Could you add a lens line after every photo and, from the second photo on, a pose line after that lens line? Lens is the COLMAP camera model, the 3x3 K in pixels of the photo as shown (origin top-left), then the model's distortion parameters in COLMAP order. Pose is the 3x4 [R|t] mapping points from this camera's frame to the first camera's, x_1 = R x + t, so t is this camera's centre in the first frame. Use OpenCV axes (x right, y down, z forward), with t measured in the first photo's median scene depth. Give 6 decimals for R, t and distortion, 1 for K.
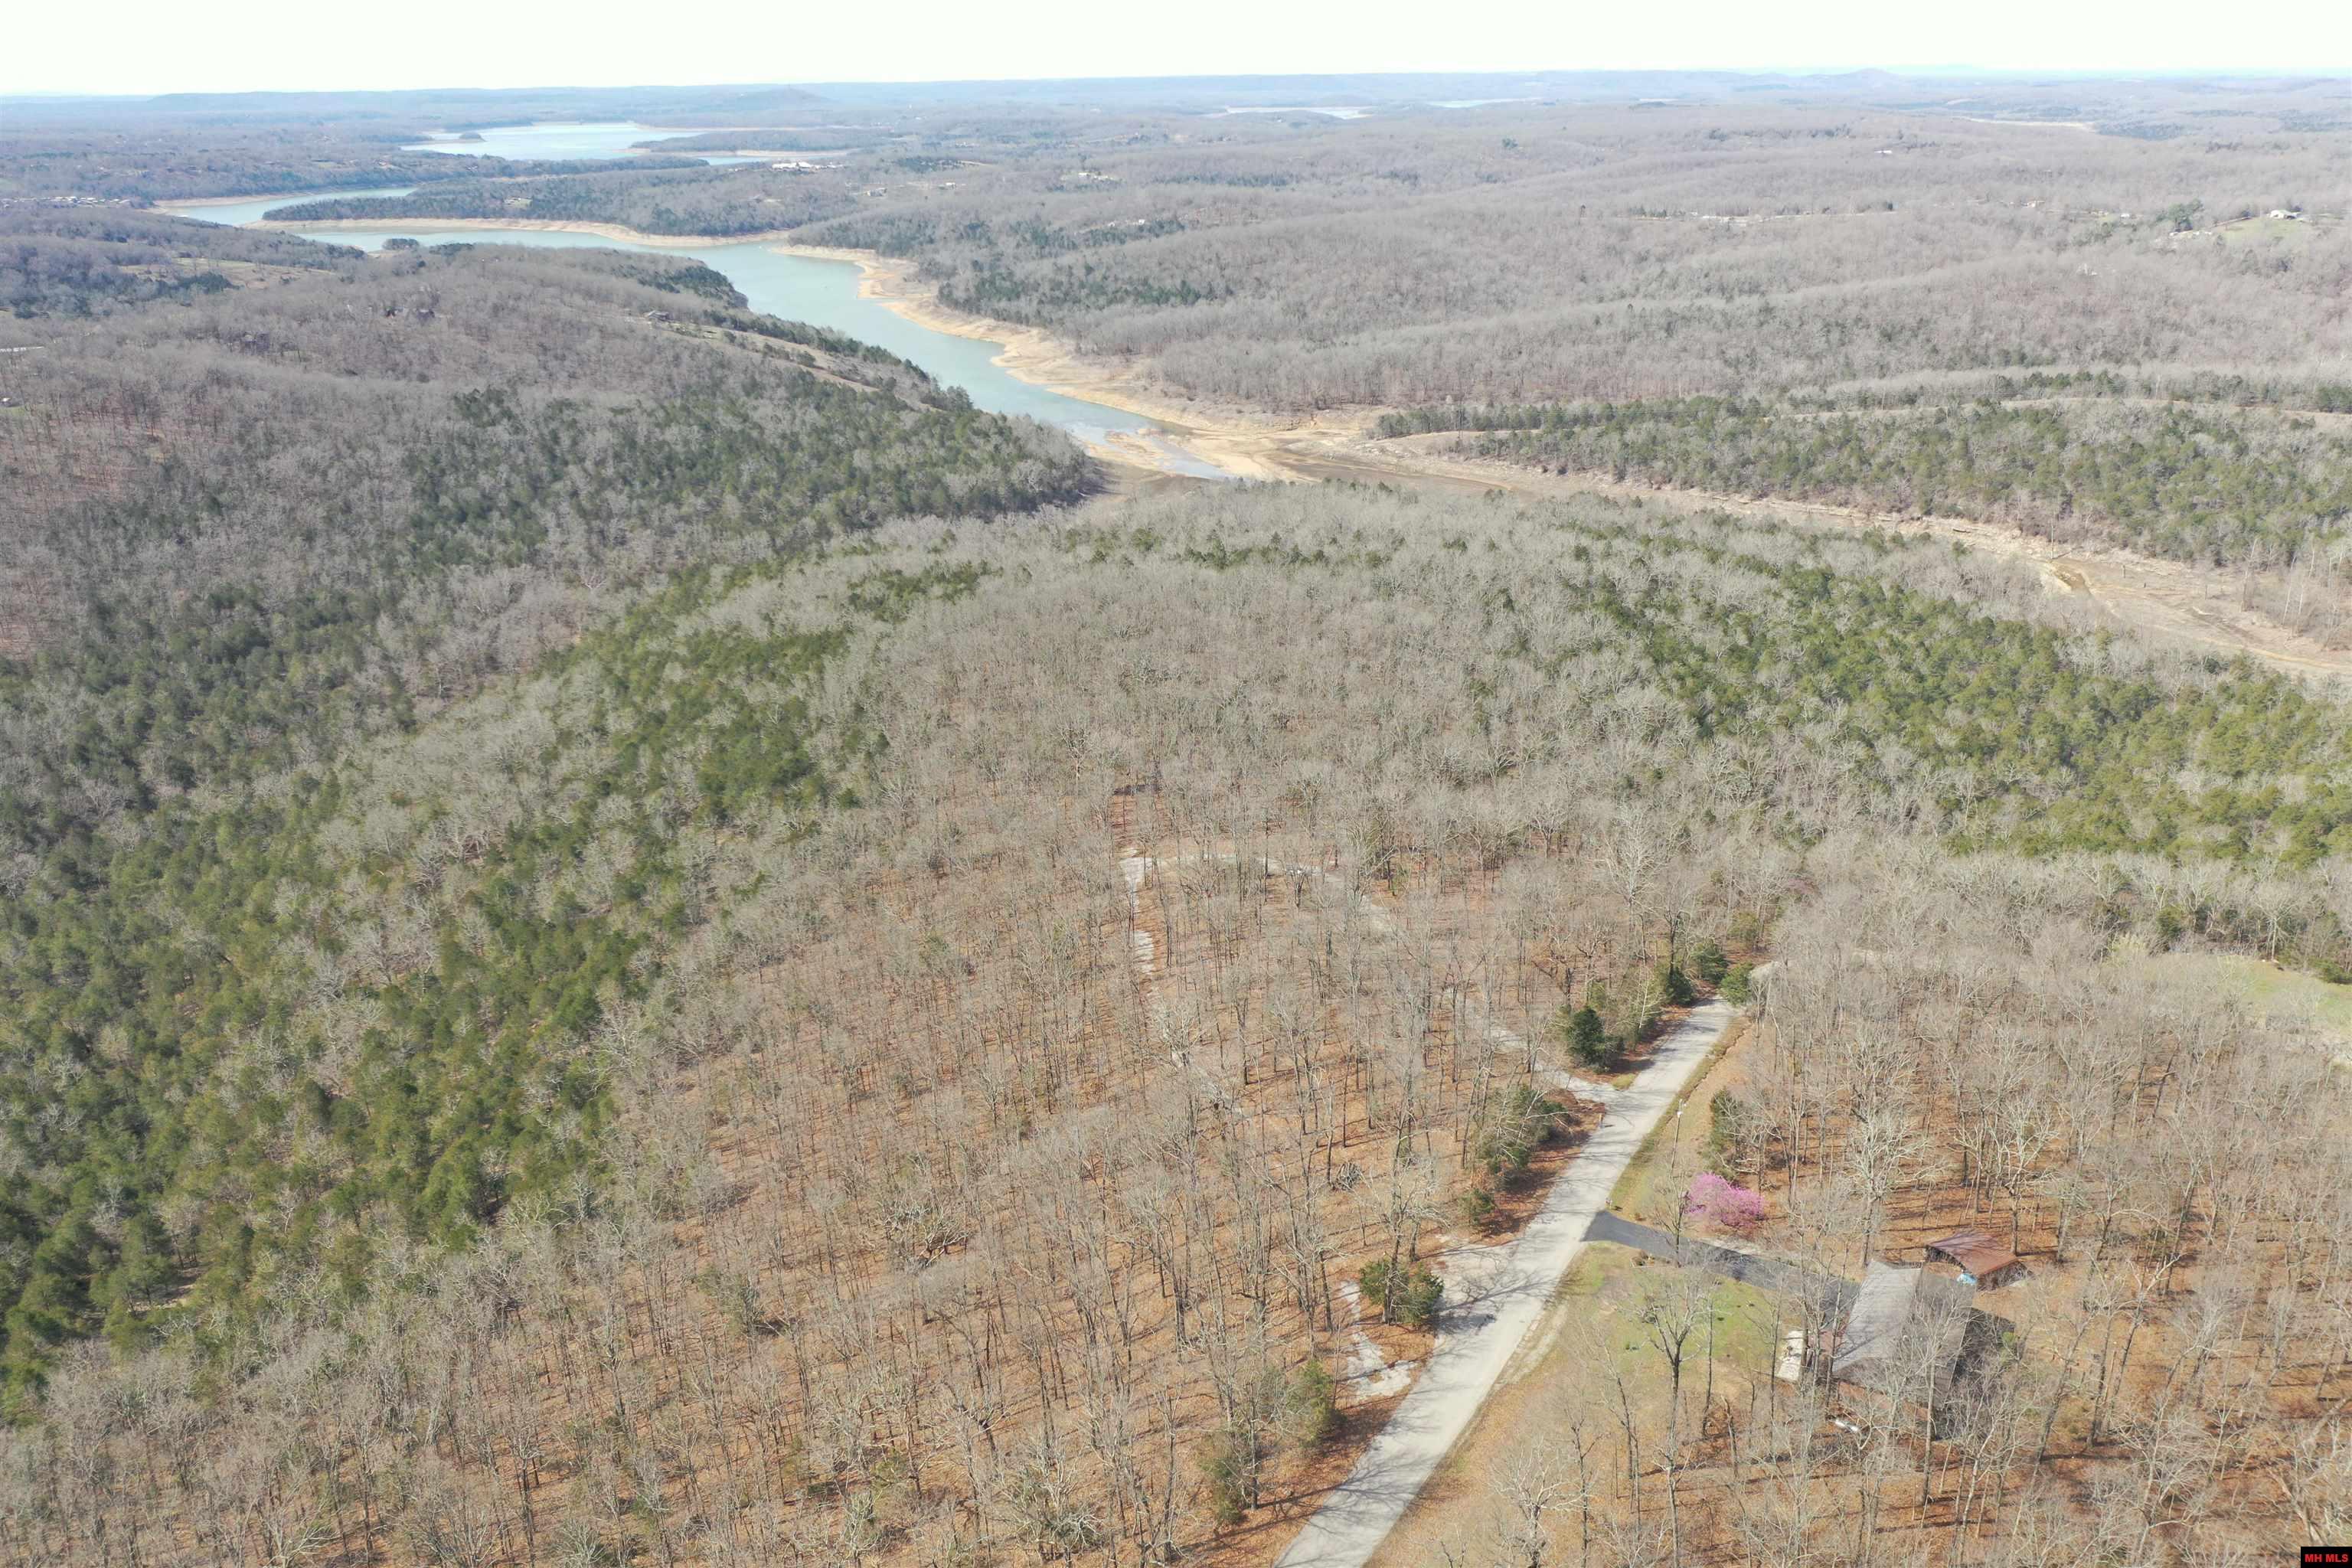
lens RADIAL K [[1857.2, 0, 1172.4], [0, 1857.2, 773.6], [0, 0, 1]] dist [-0.000357, 0.006735]
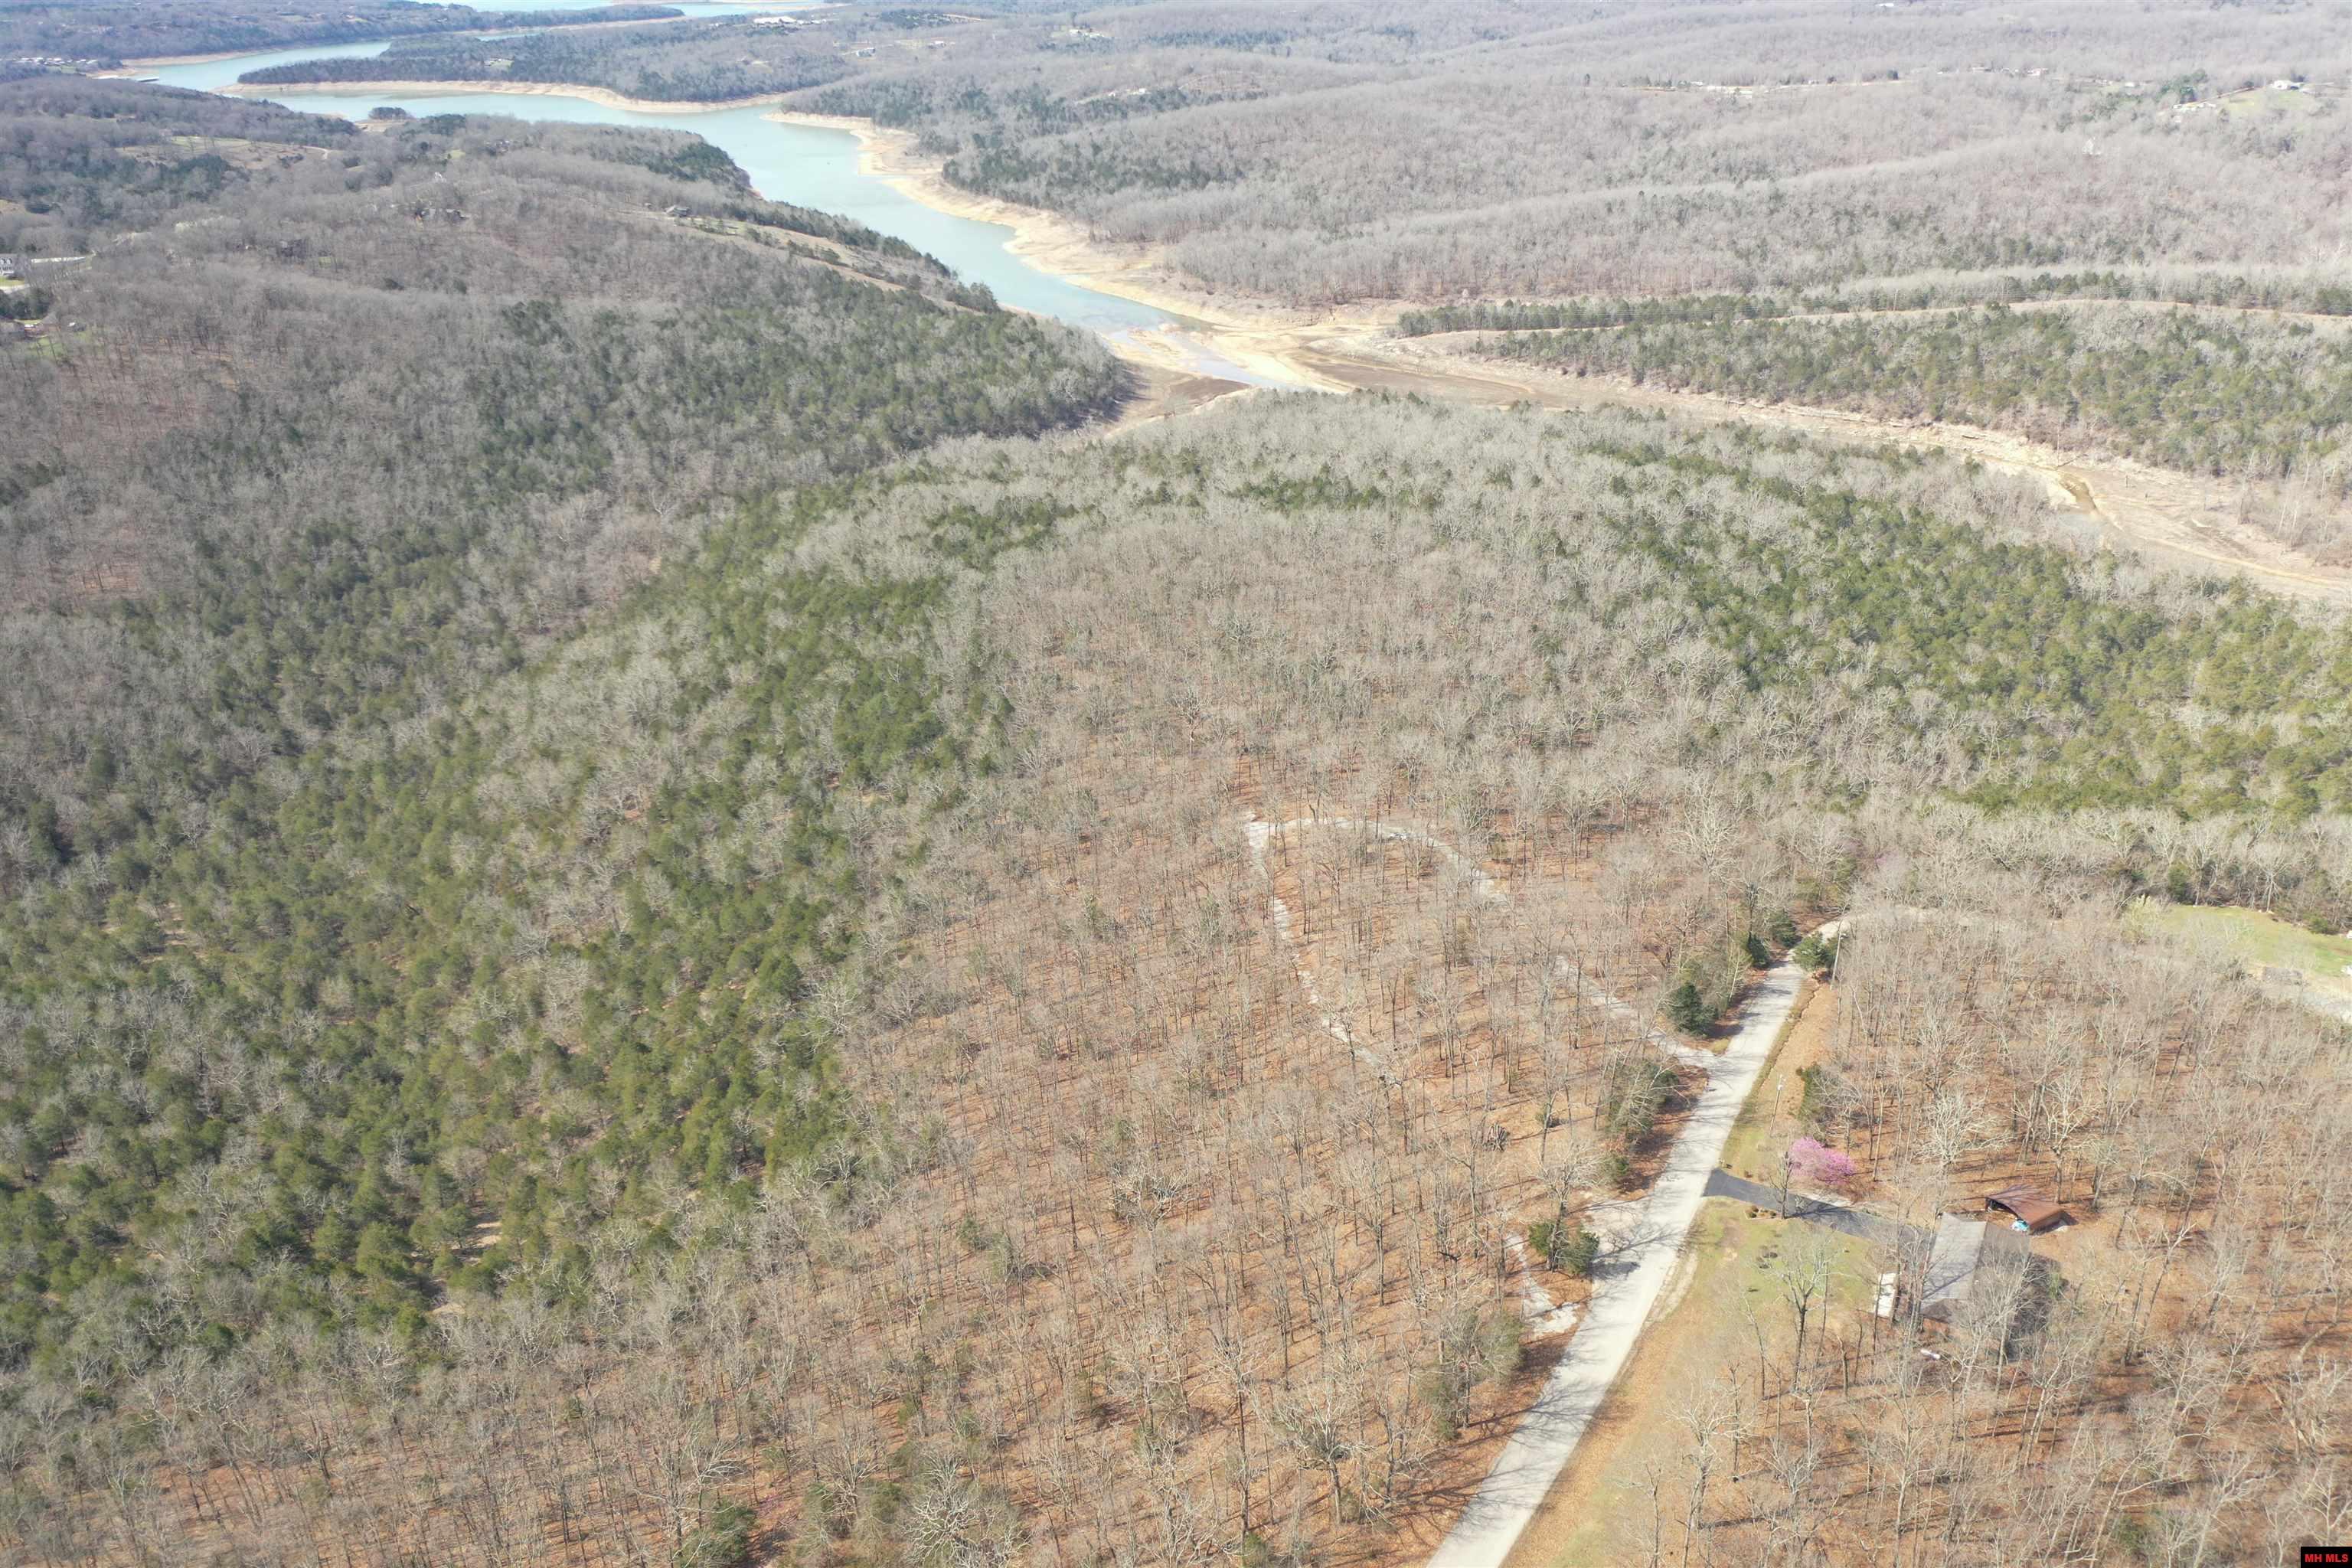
lens RADIAL K [[1857.2, 0, 1172.4], [0, 1857.2, 773.6], [0, 0, 1]] dist [-0.000357, 0.006735]
pose [[0.999907, -0.009184, 0.010082, -0.040481], [0.008352, 0.996782, 0.079718, -0.036827], [-0.010782, -0.079627, 0.996766, -0.054158]]
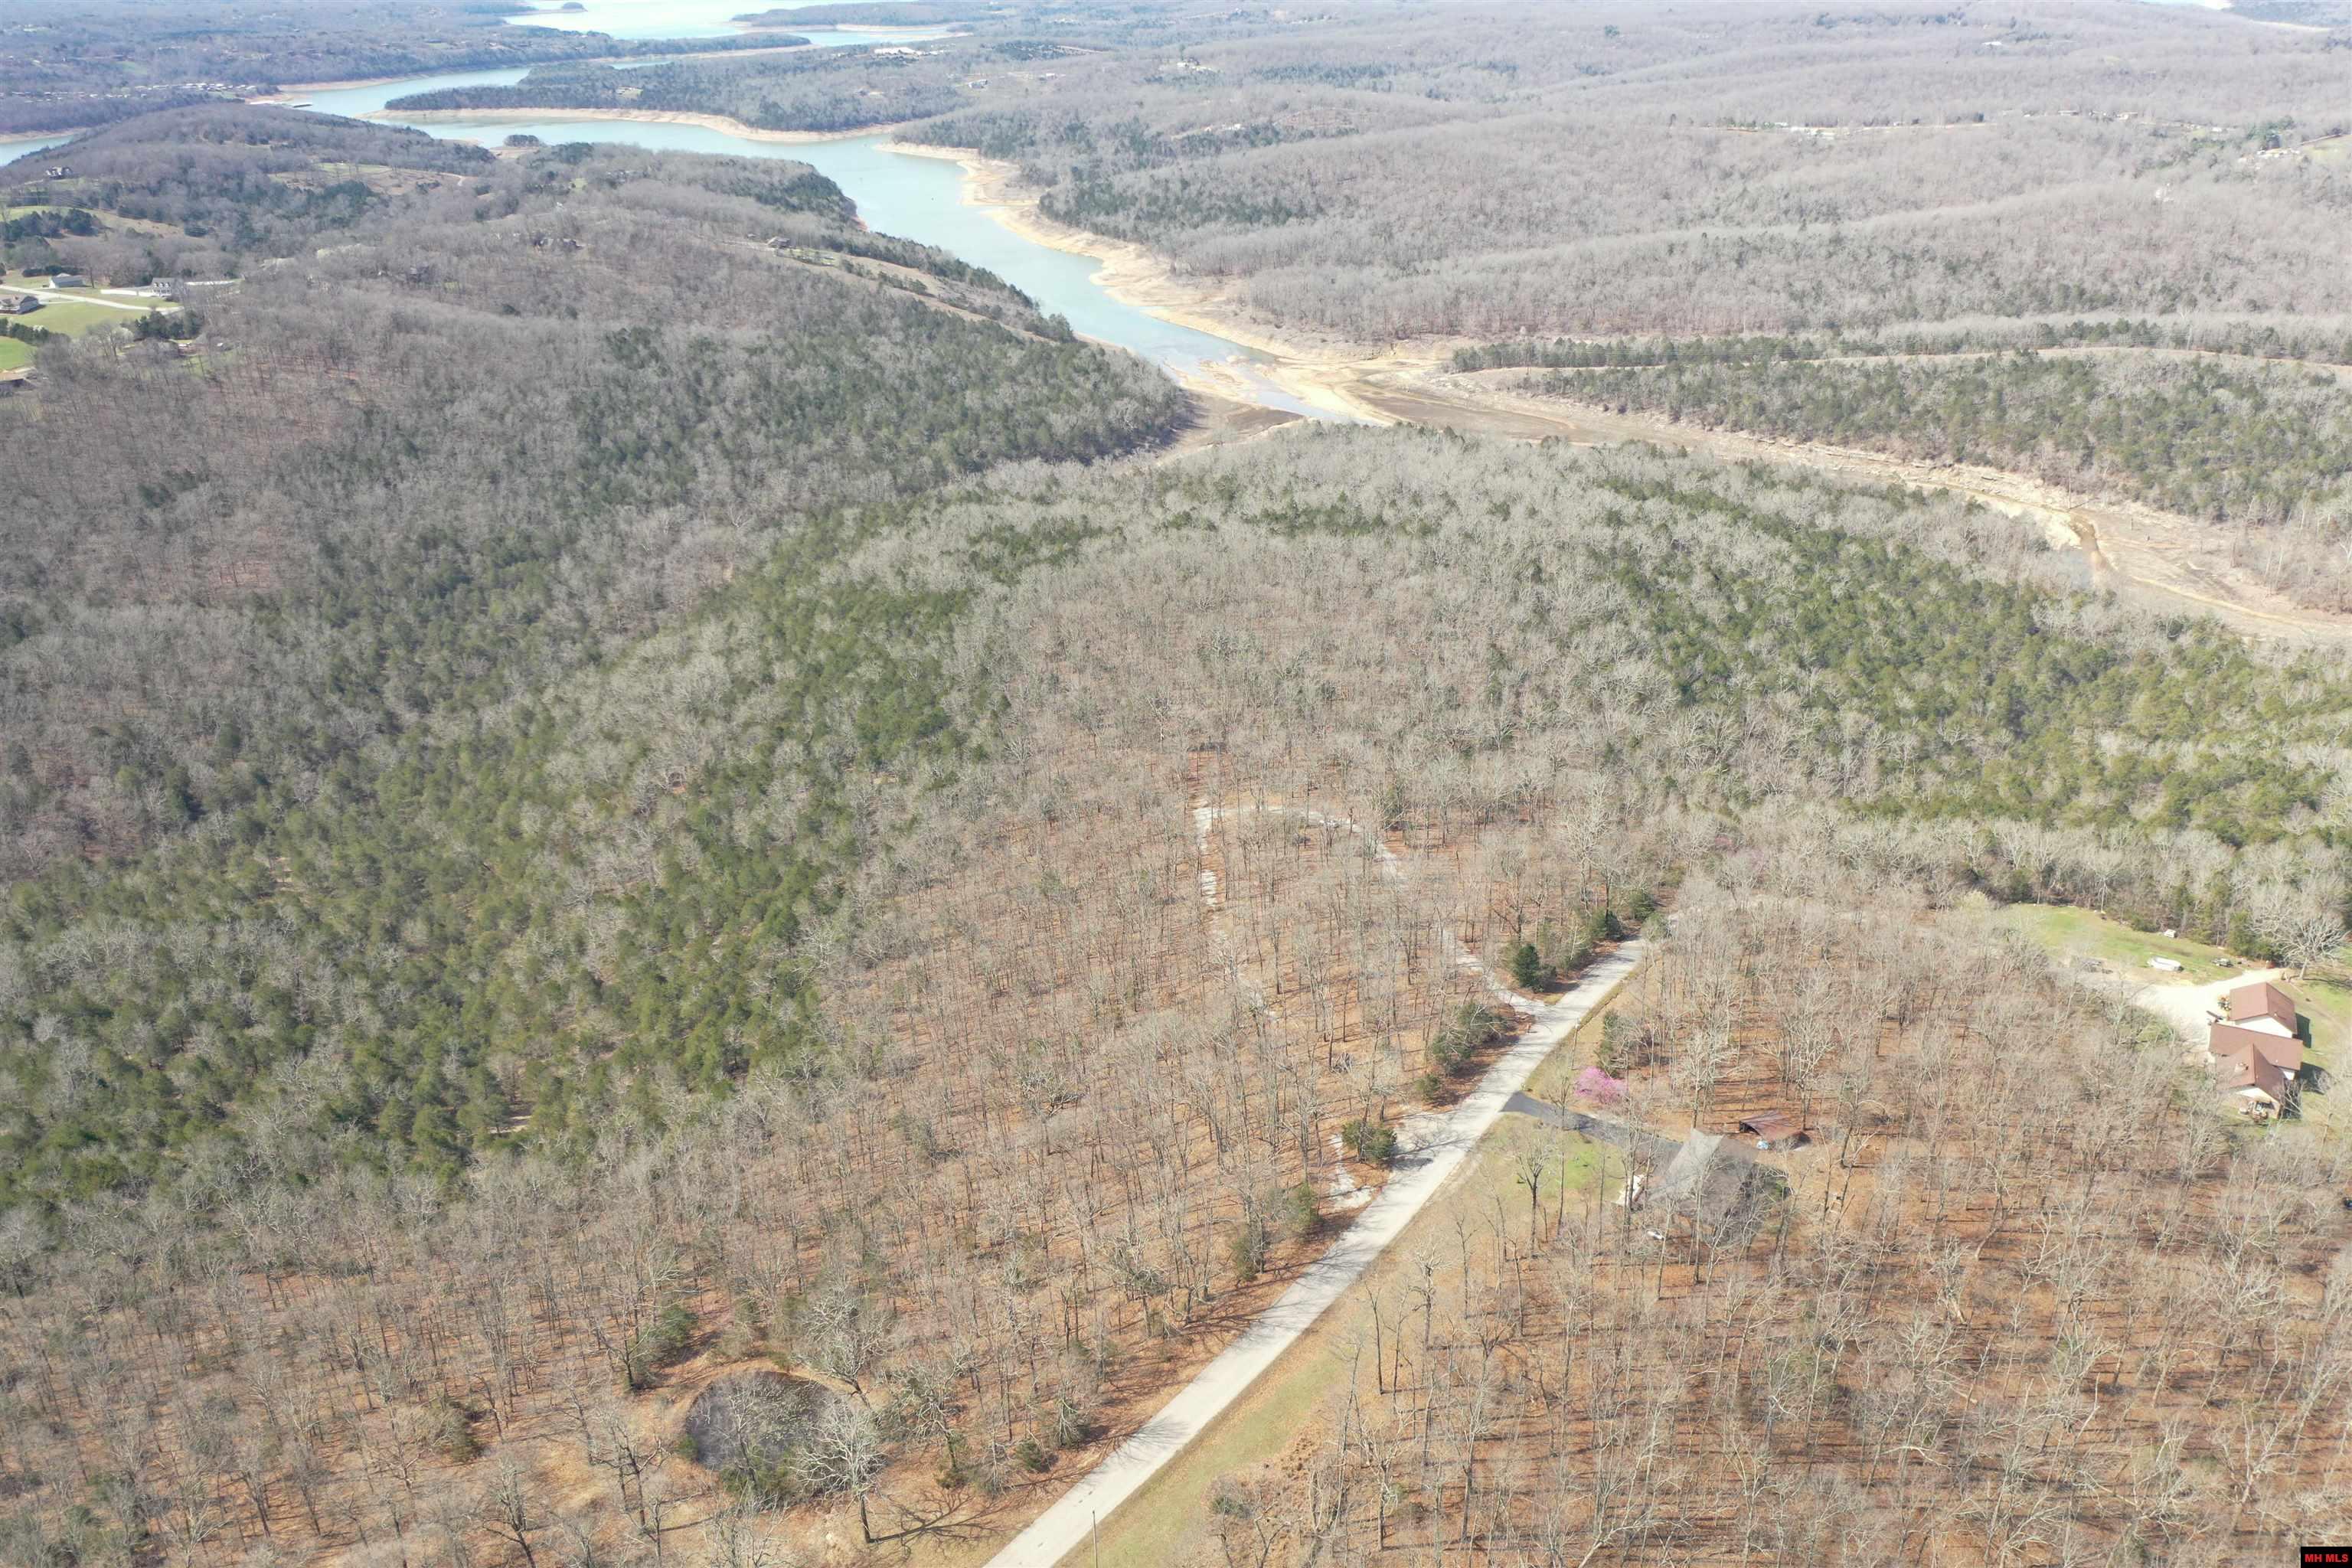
lens RADIAL K [[1861.2, 0, 1172.7], [0, 1861.2, 771.9], [0, 0, 1]] dist [0.004640, -0.003912]
pose [[0.998698, 0.018732, -0.047459, 0.008783], [-0.015530, 0.997636, 0.066949, -0.032239], [0.048601, -0.066124, 0.996627, -0.134258]]
